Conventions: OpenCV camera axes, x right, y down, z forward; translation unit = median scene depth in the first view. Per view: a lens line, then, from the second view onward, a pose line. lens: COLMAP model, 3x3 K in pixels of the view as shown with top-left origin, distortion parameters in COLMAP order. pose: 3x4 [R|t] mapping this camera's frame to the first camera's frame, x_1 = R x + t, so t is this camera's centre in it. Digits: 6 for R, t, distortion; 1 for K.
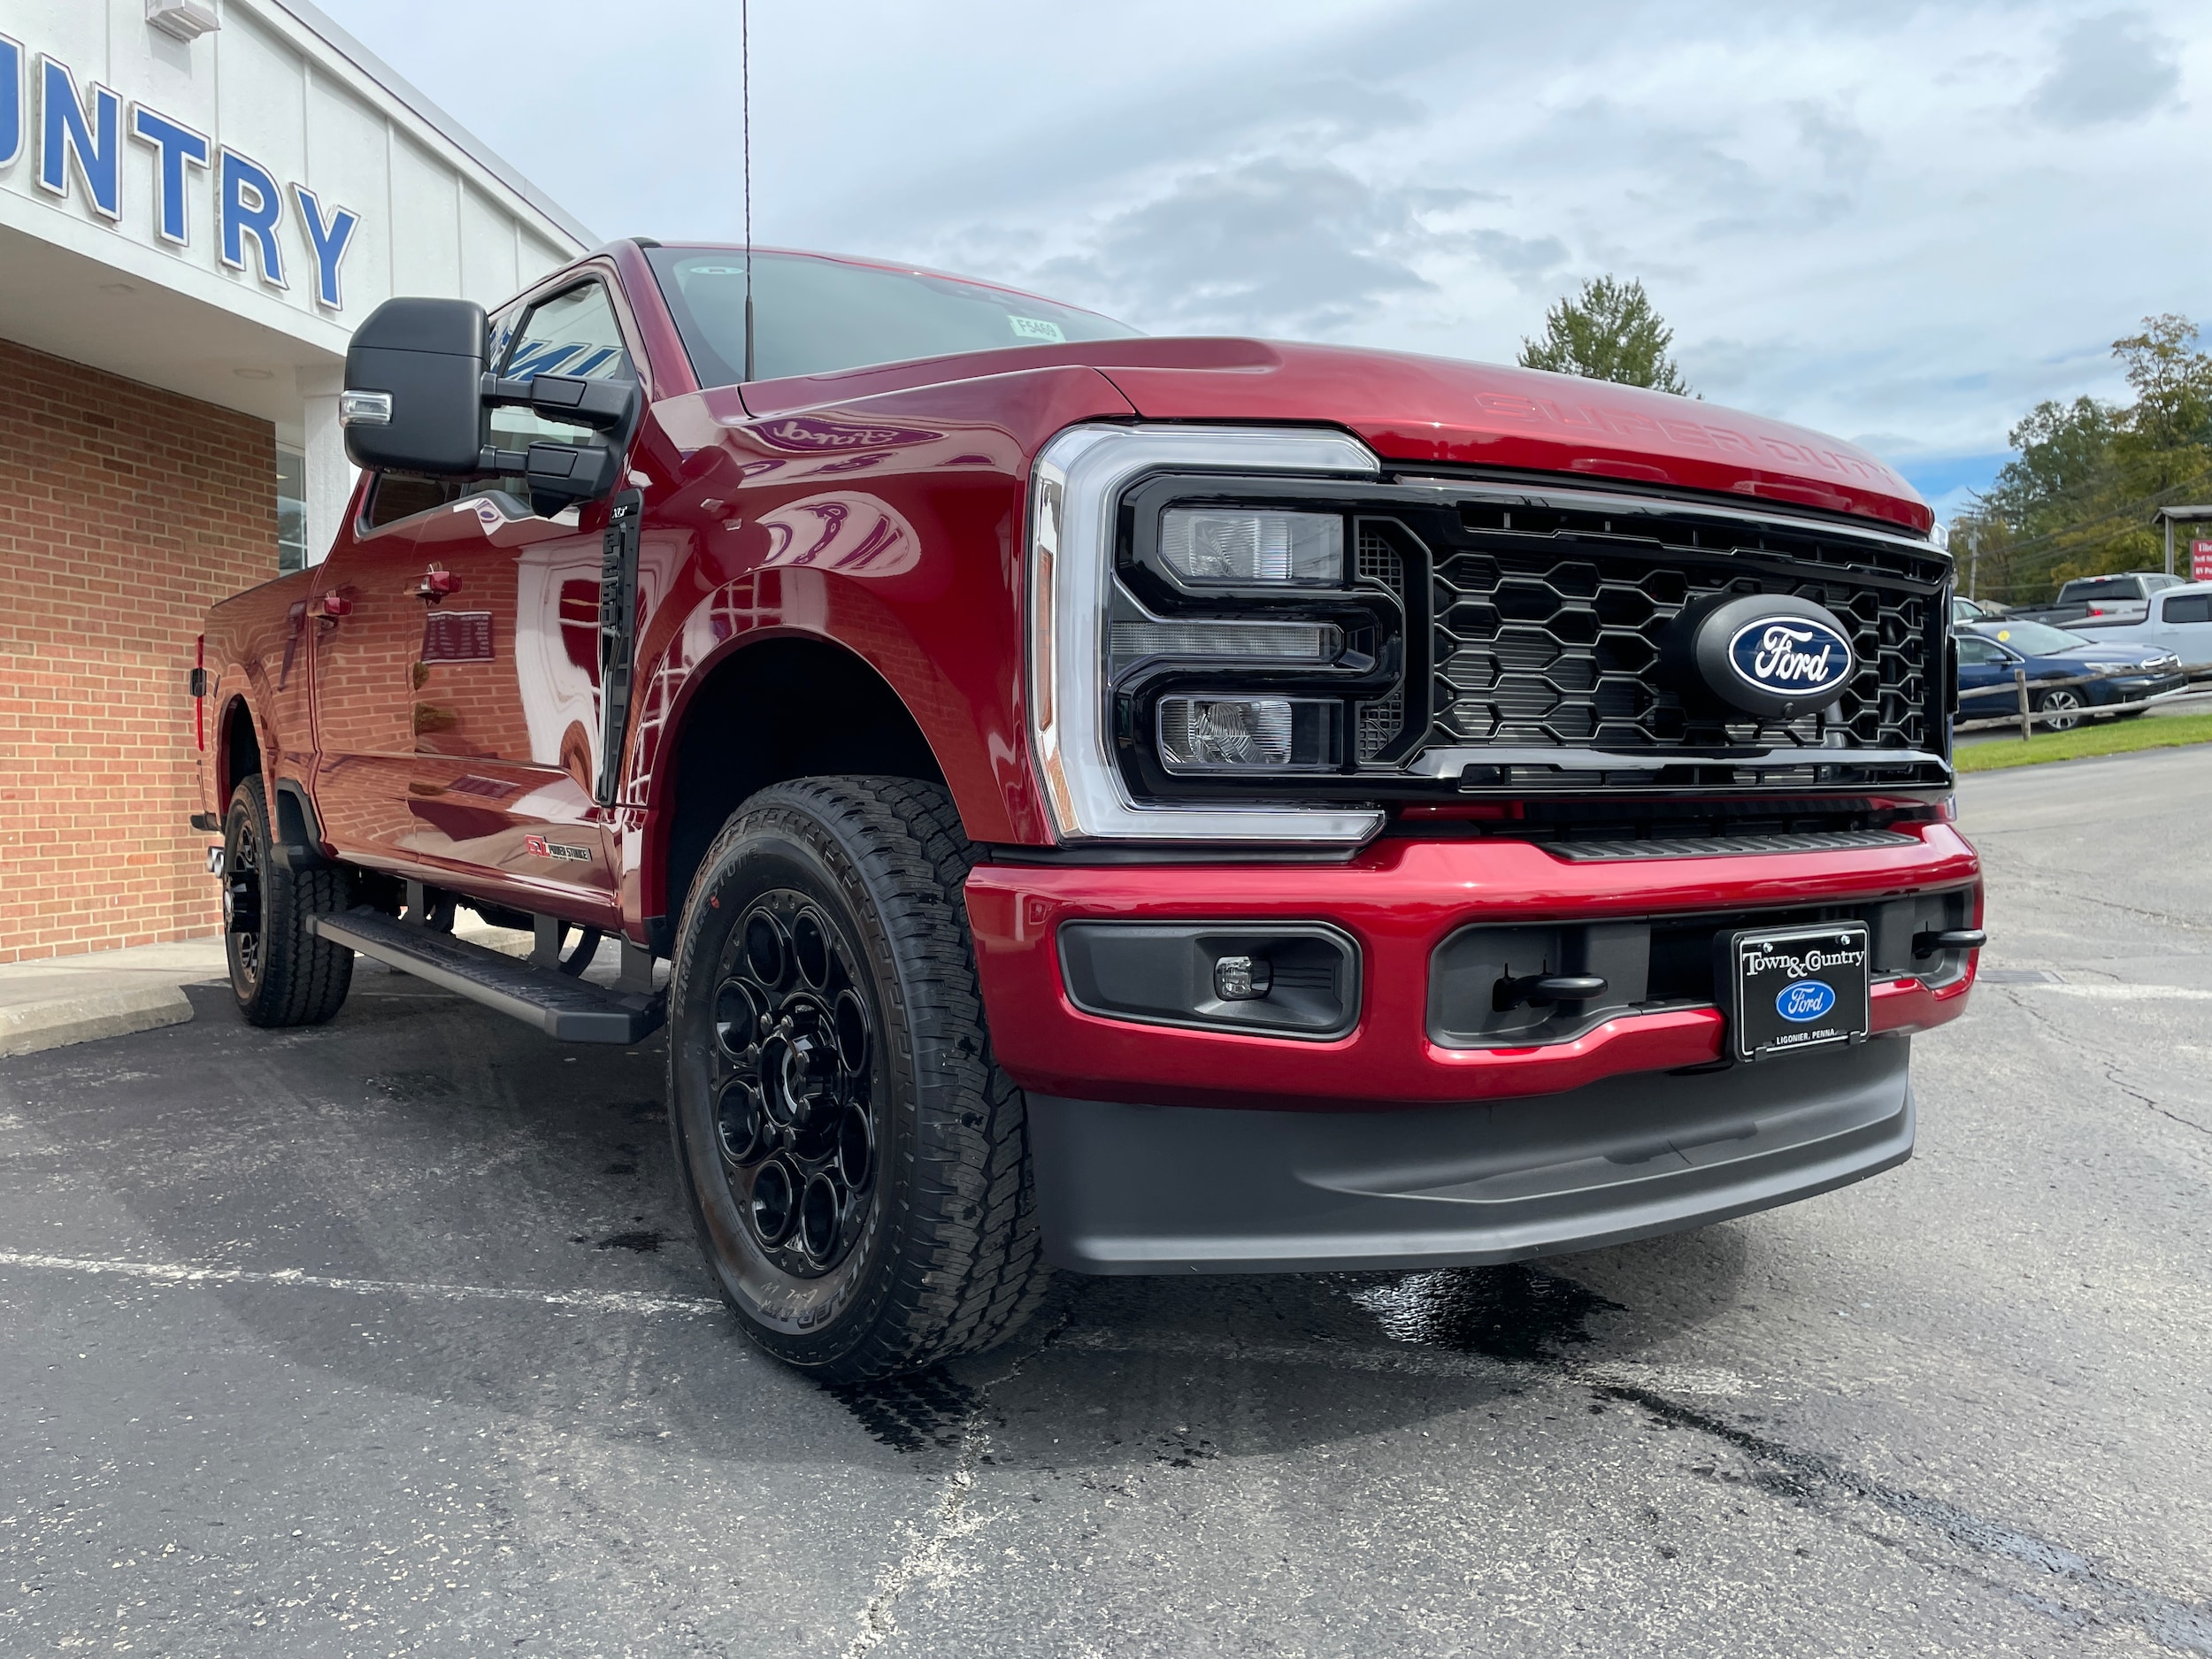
lens RADIAL K [[1664.4, 0, 1098.1], [0, 1664.4, 806.0], [0, 0, 1]] dist [0.097629, -0.122651]
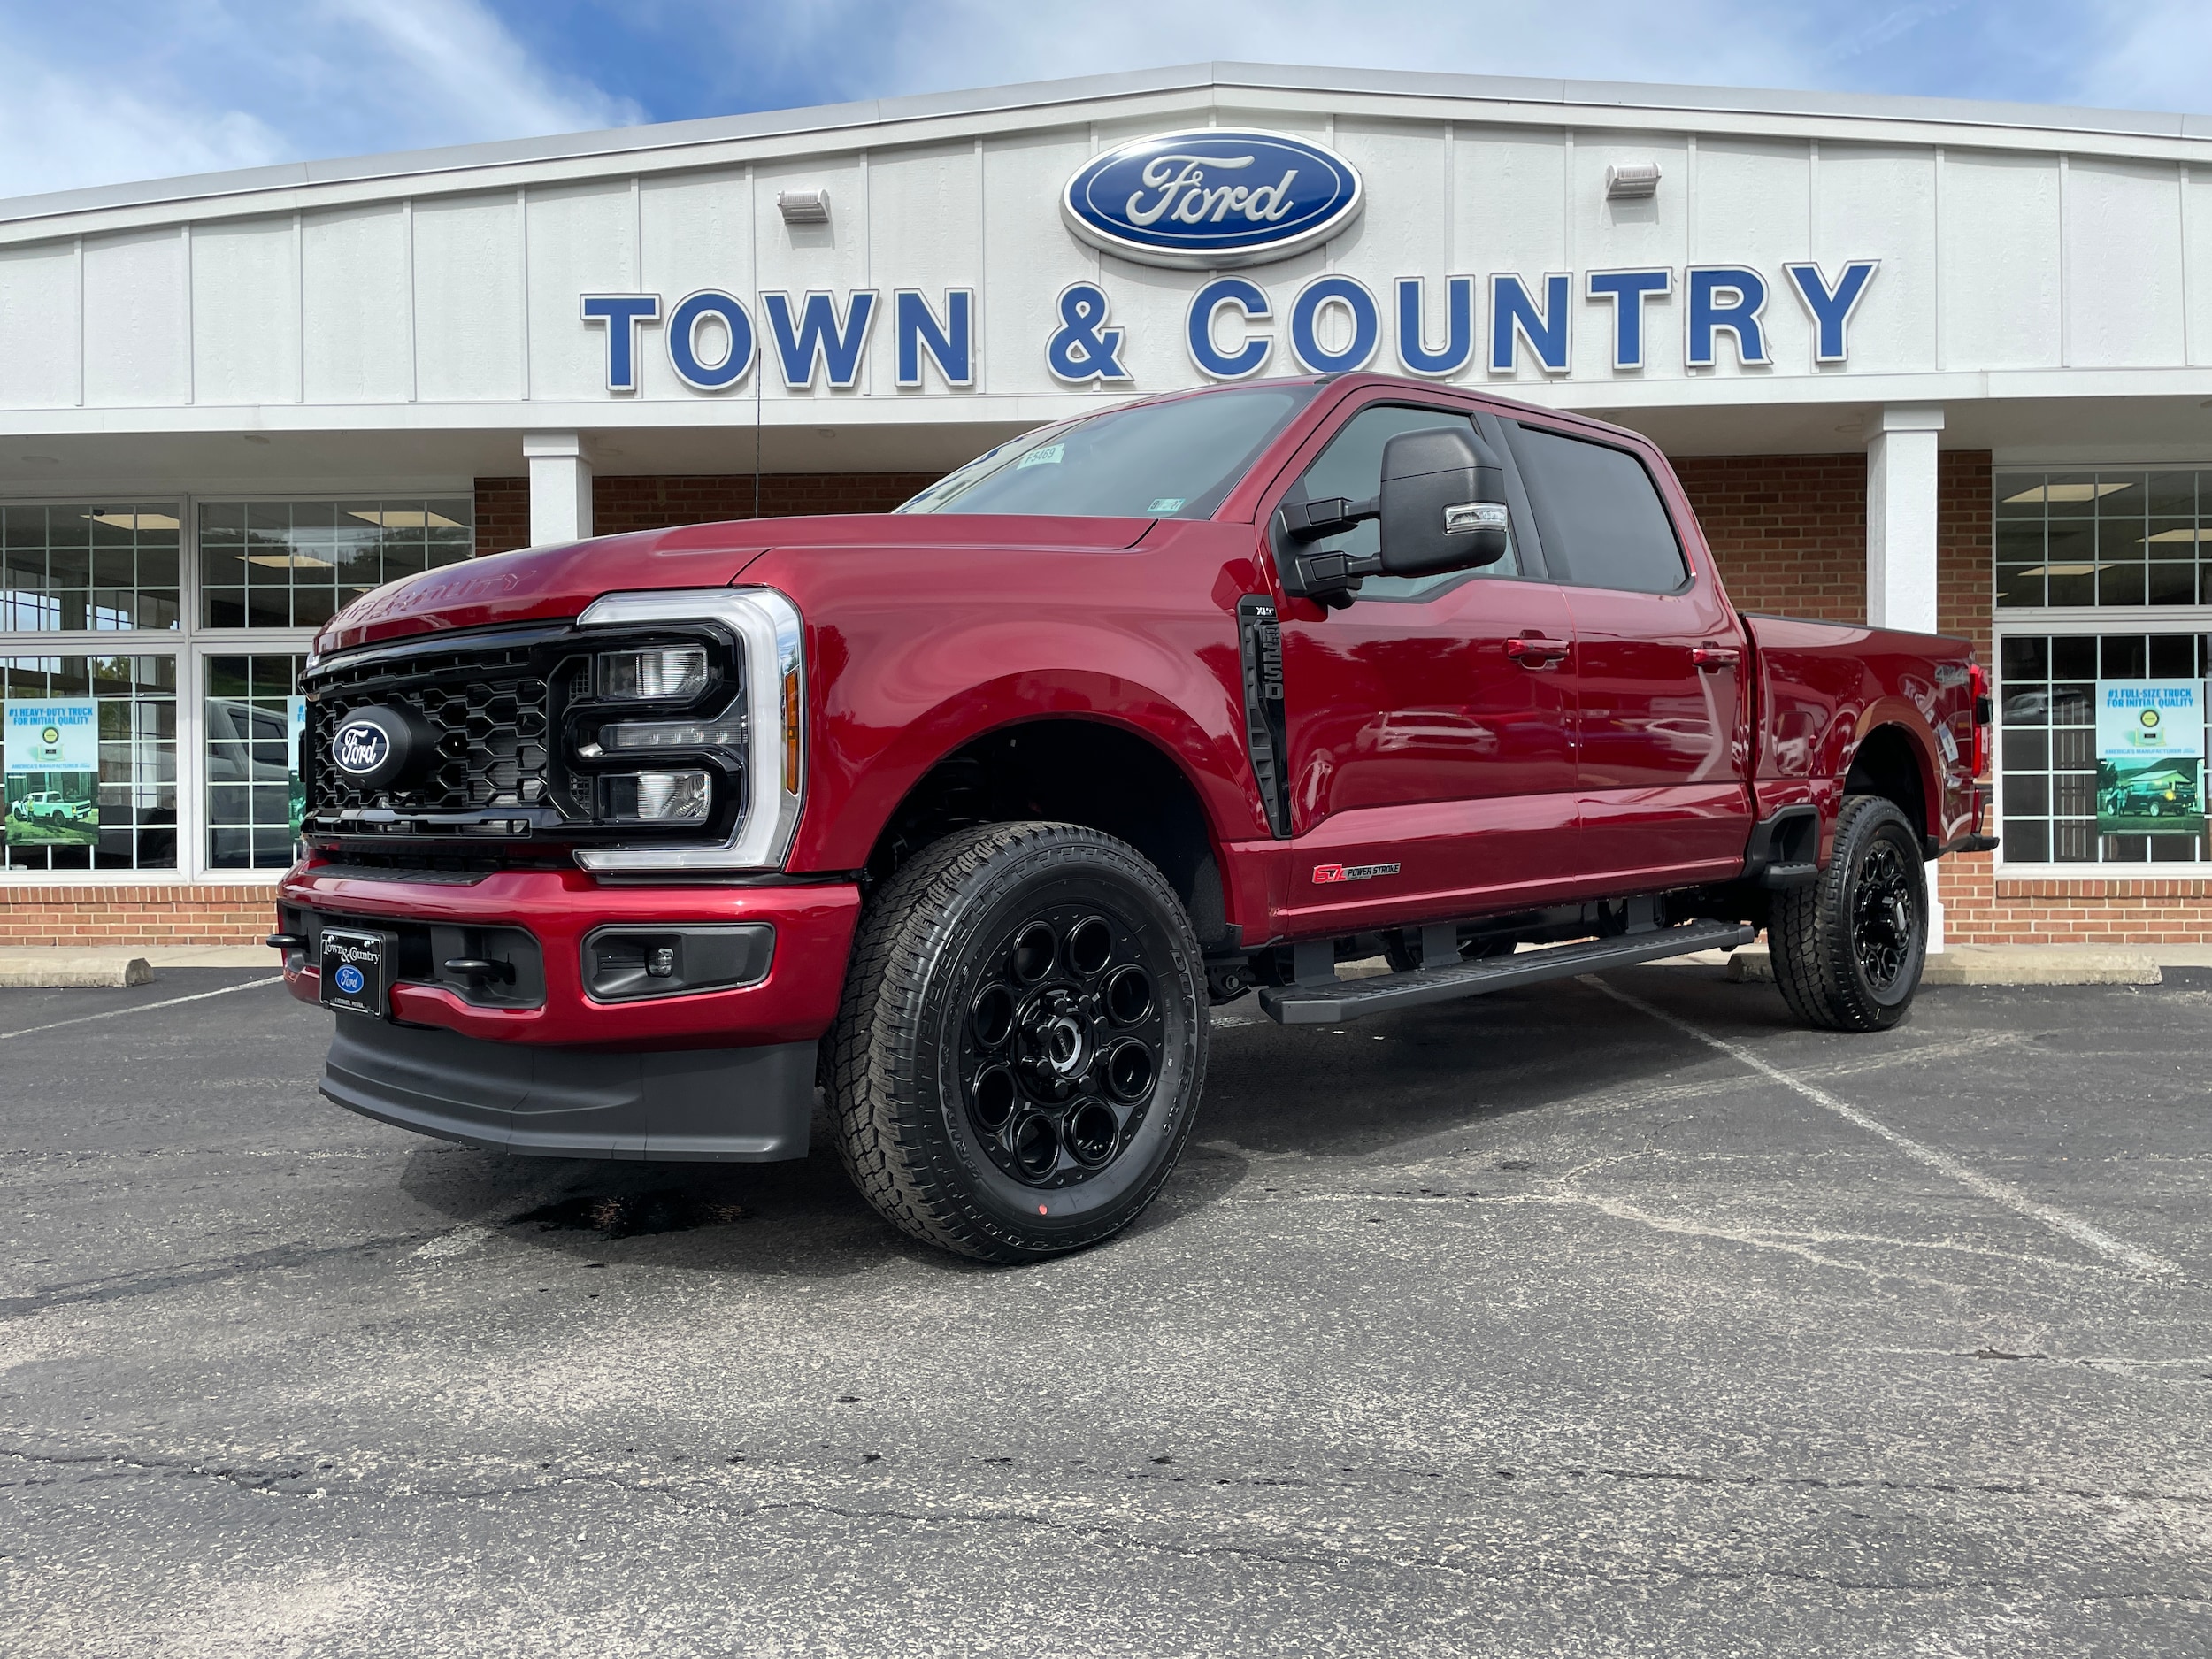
lens RADIAL K [[1664.4, 0, 1105.2], [0, 1664.4, 808.2], [0, 0, 1]] dist [0.097629, -0.122651]
pose [[0.144783, 0.009369, -0.989419, 1.429884], [-0.011349, 0.999905, 0.007808, -0.039386], [0.989398, 0.010099, 0.144875, 1.037034]]
